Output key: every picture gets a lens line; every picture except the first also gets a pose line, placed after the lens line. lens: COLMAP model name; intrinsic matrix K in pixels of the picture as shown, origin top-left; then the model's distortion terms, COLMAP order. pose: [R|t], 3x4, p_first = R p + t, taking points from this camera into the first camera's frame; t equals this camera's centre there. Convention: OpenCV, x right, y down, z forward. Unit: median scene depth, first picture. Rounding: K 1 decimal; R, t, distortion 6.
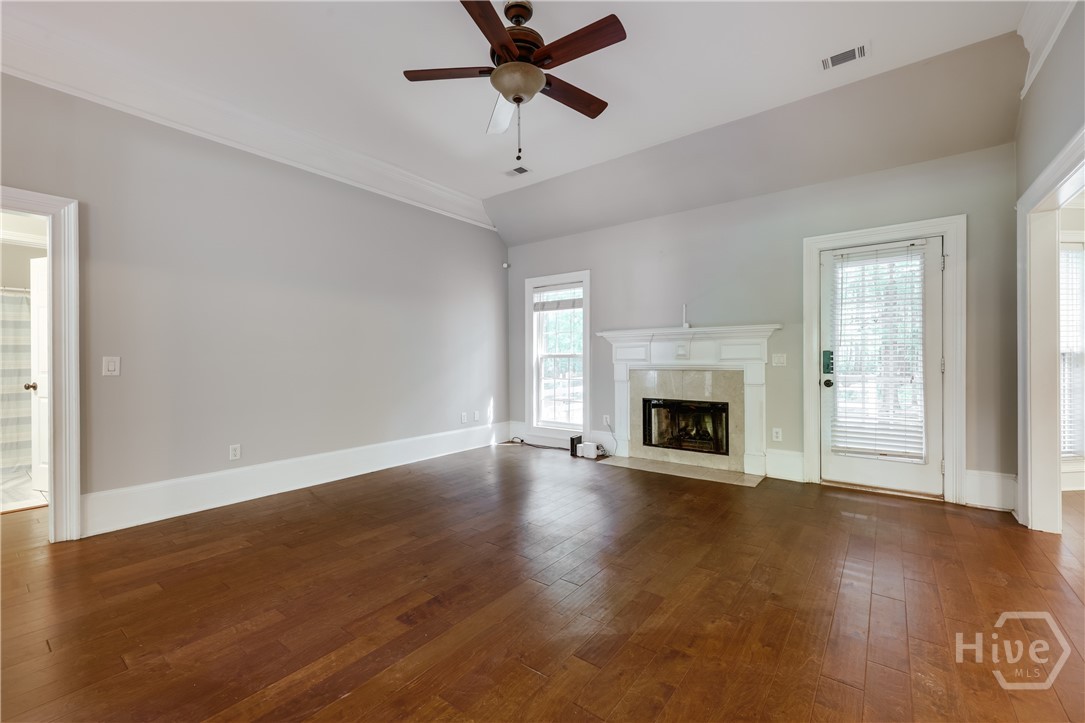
lens RADIAL K [[443.2, 0, 542.5], [0, 443.2, 361.5], [0, 0, 1]] dist [0.001105, 0.000232]
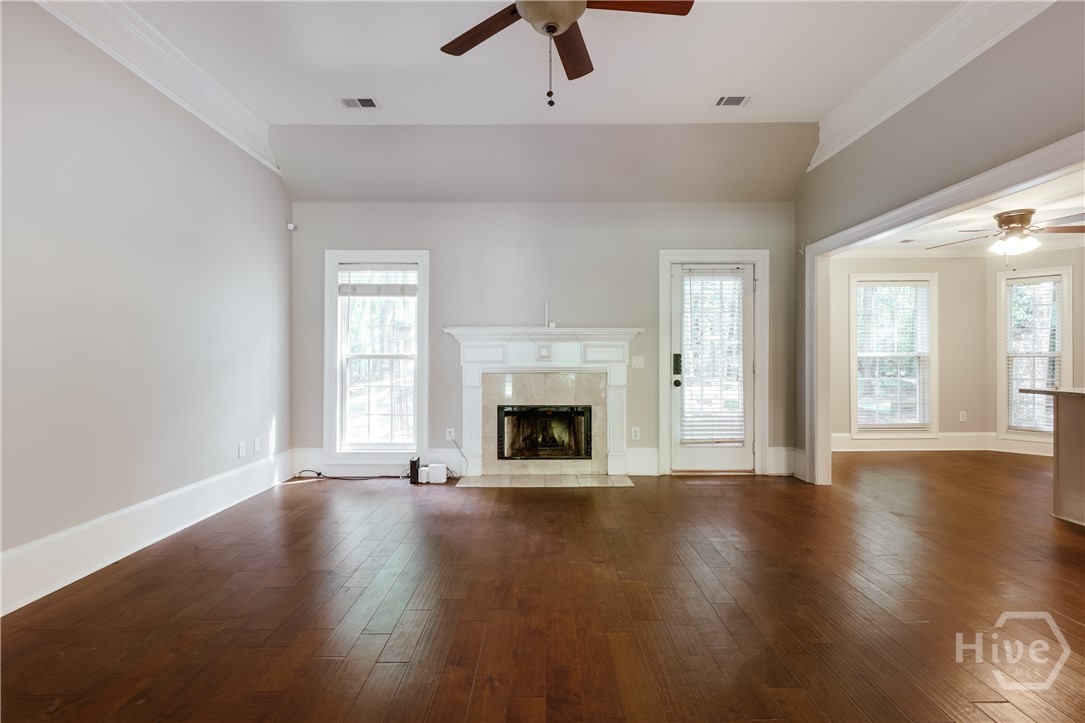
lens RADIAL K [[505.8, 0, 542.5], [0, 505.8, 361.5], [0, 0, 1]] dist [-0.000270, 0.000218]
pose [[0.794962, 0.002733, 0.606653, -0.319025], [0.000565, 0.999986, -0.005245, 0.001029], [-0.606659, 0.004512, 0.794949, 0.157892]]
